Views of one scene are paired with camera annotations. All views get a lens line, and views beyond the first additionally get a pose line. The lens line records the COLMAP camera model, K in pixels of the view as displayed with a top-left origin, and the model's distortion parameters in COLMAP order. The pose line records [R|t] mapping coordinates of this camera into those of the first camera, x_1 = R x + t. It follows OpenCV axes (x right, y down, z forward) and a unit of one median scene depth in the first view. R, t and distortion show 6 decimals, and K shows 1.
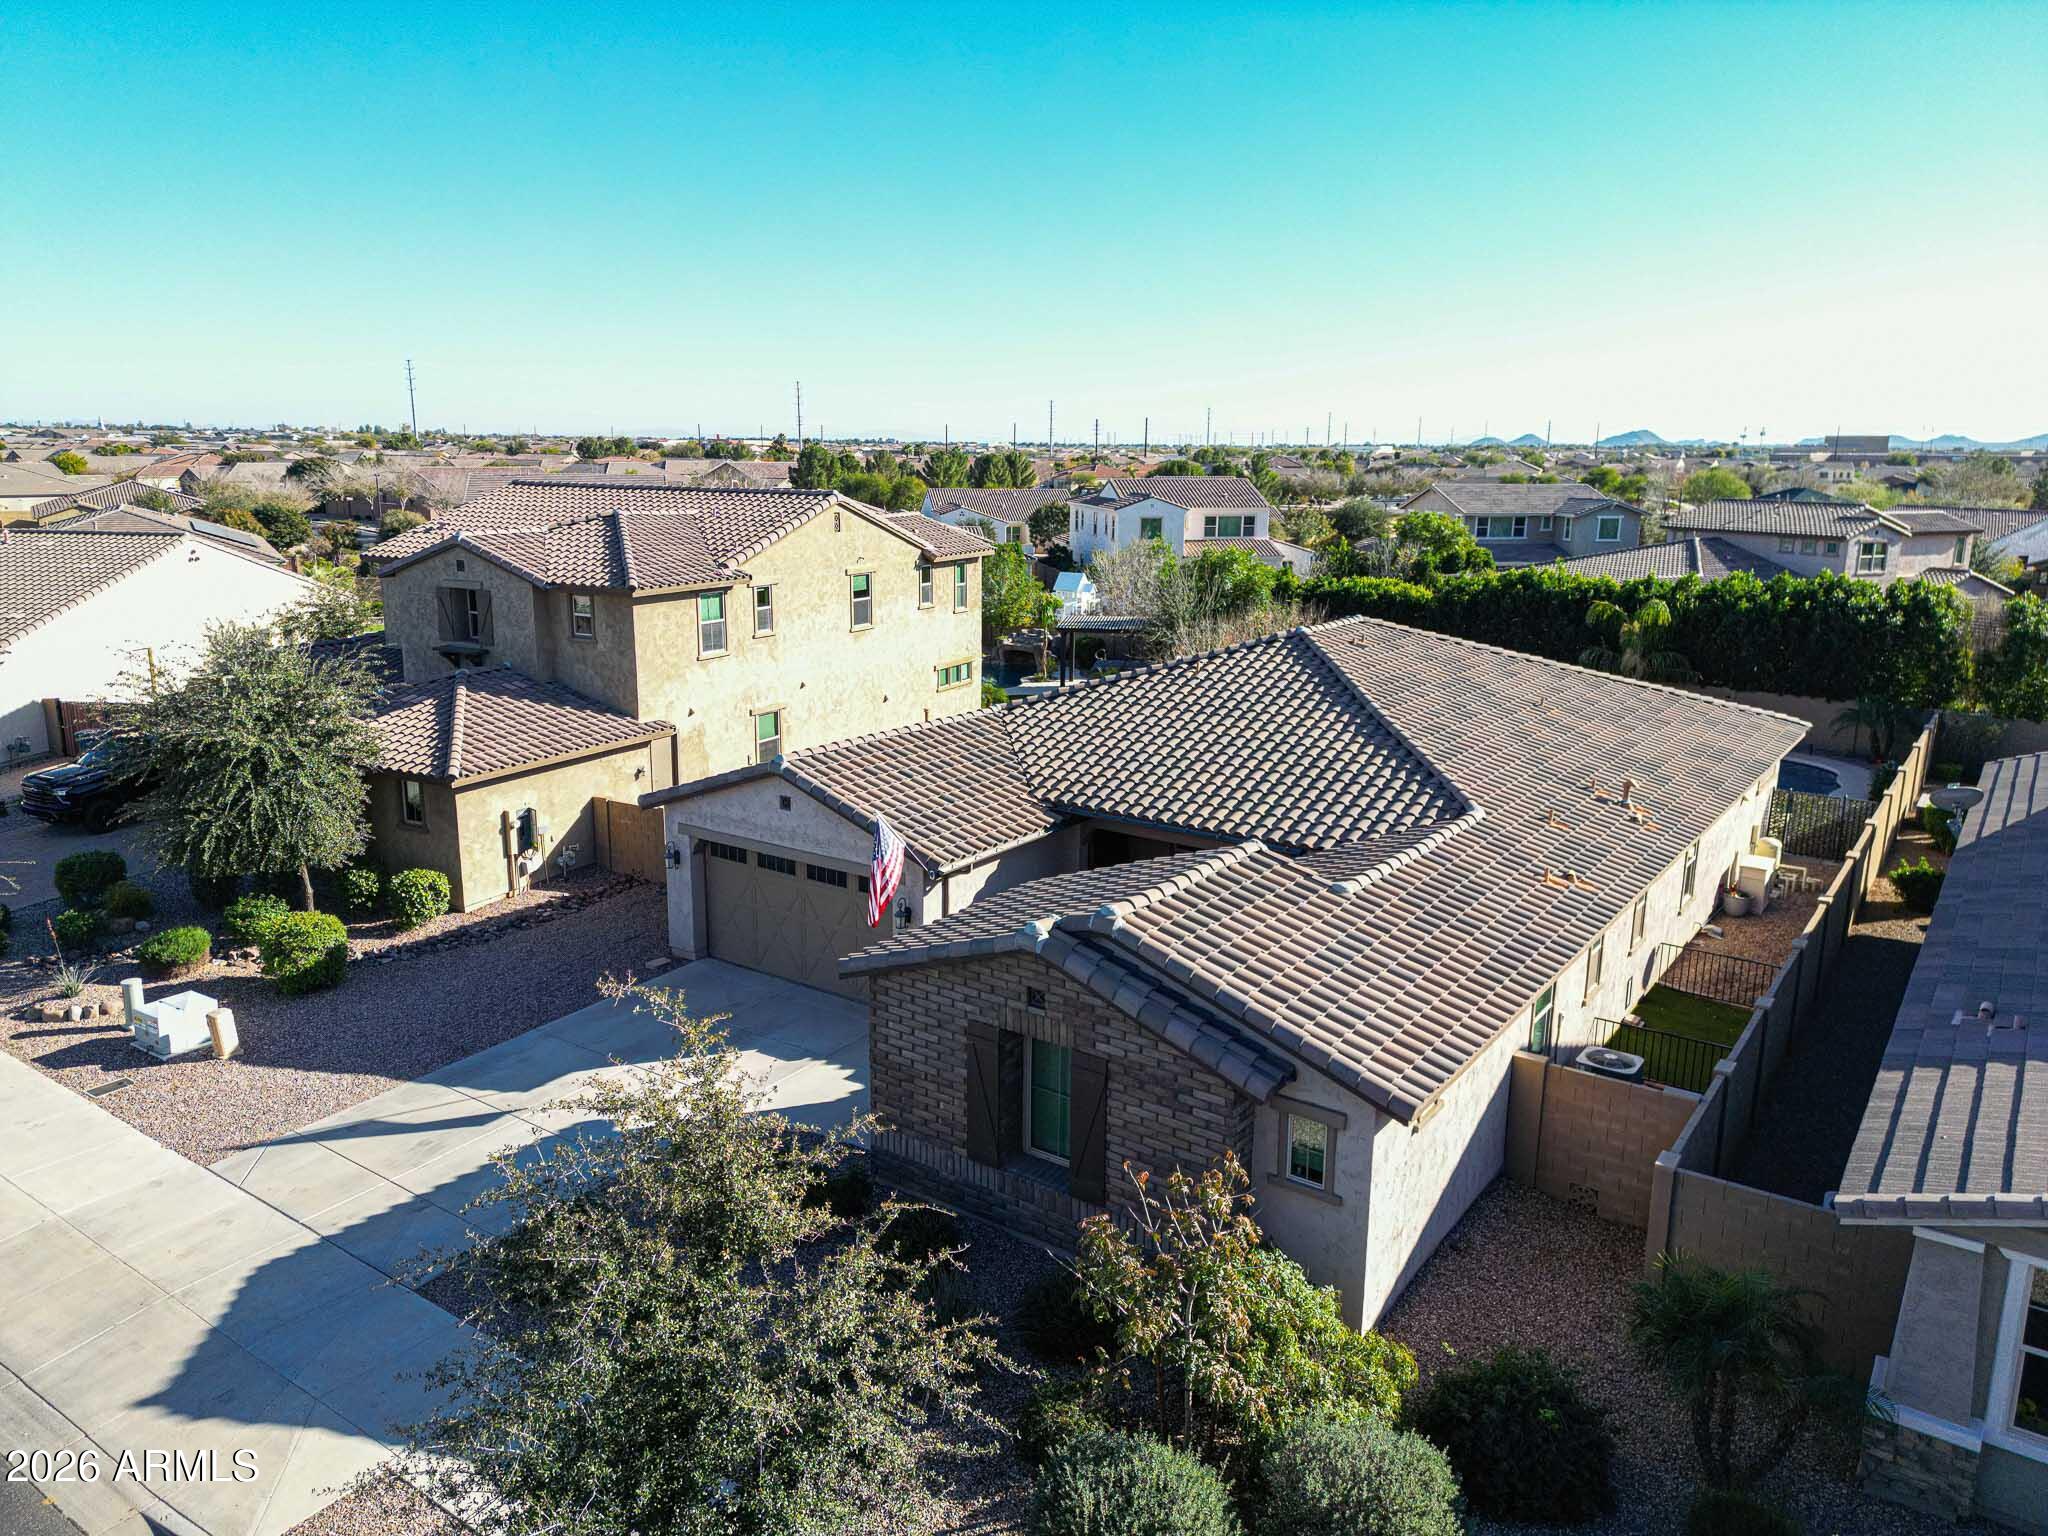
lens RADIAL K [[1406.7, 0, 1013.8], [0, 1406.7, 760.8], [0, 0, 1]] dist [0.062891, -0.057981]
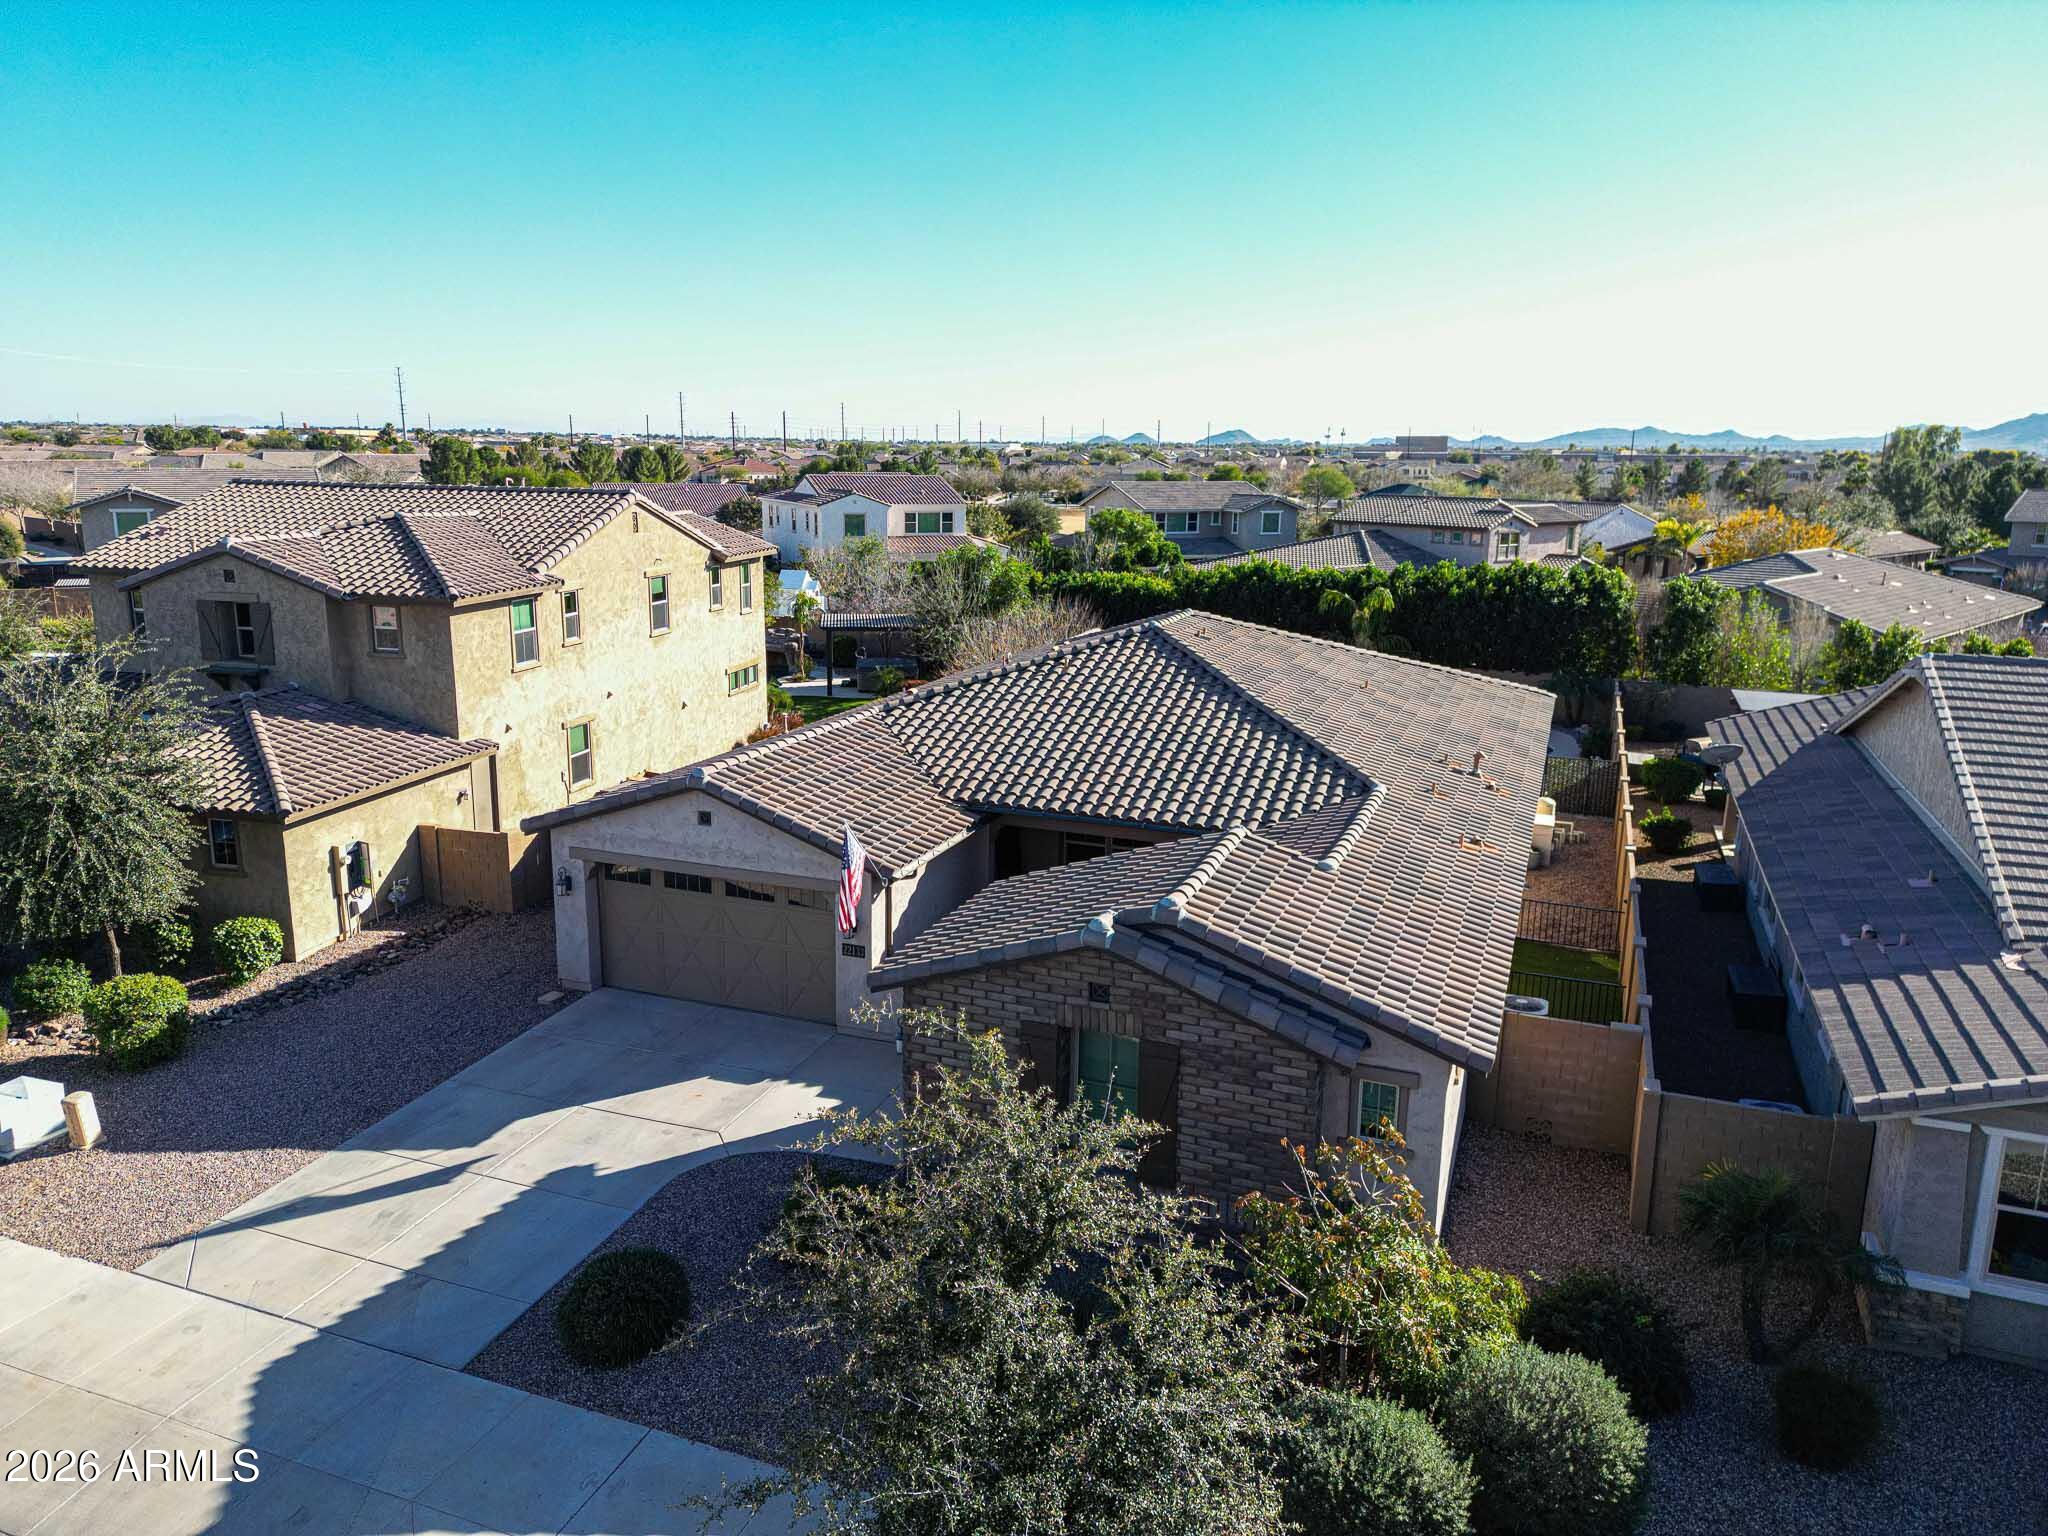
lens RADIAL K [[1406.7, 0, 1009.6], [0, 1406.7, 766.4], [0, 0, 1]] dist [0.062891, -0.057981]
pose [[0.969649, -0.050648, 0.239196, -0.177283], [0.048941, 0.998716, 0.013073, -0.007357], [-0.239551, -0.000969, 0.970883, 0.016133]]
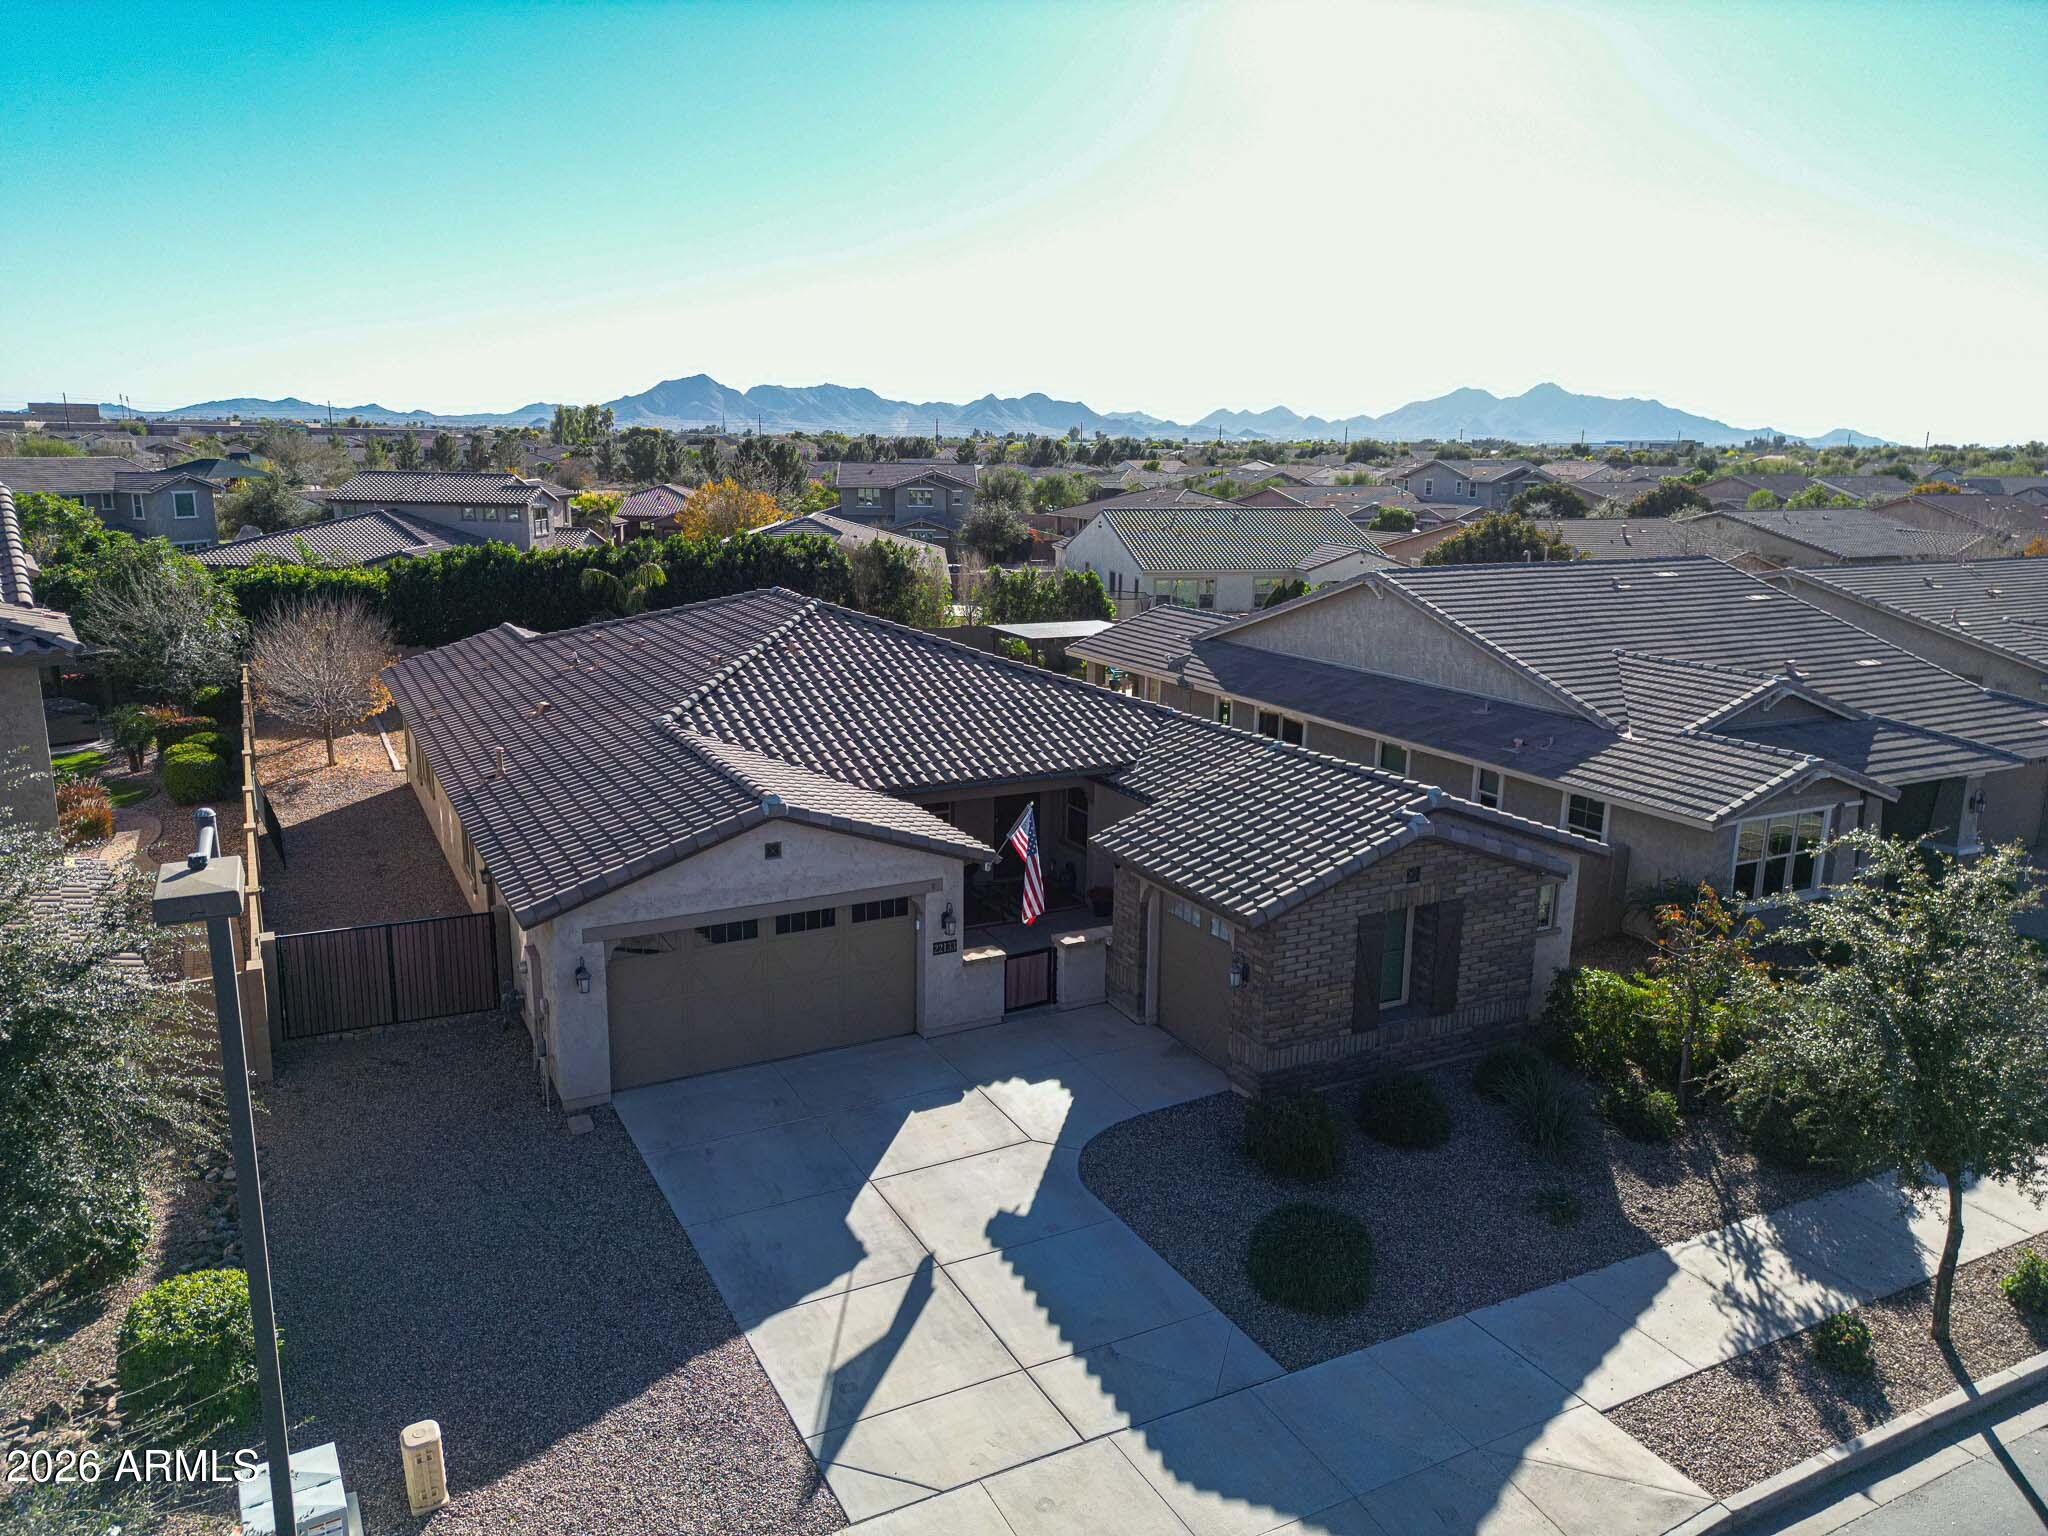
lens RADIAL K [[1406.7, 0, 997.8], [0, 1406.7, 773.1], [0, 0, 1]] dist [0.062891, -0.057981]
pose [[0.461451, -0.205470, 0.863044, -0.769590], [0.180591, 0.974197, 0.135375, -0.099052], [-0.868591, 0.093389, 0.486650, 0.439039]]
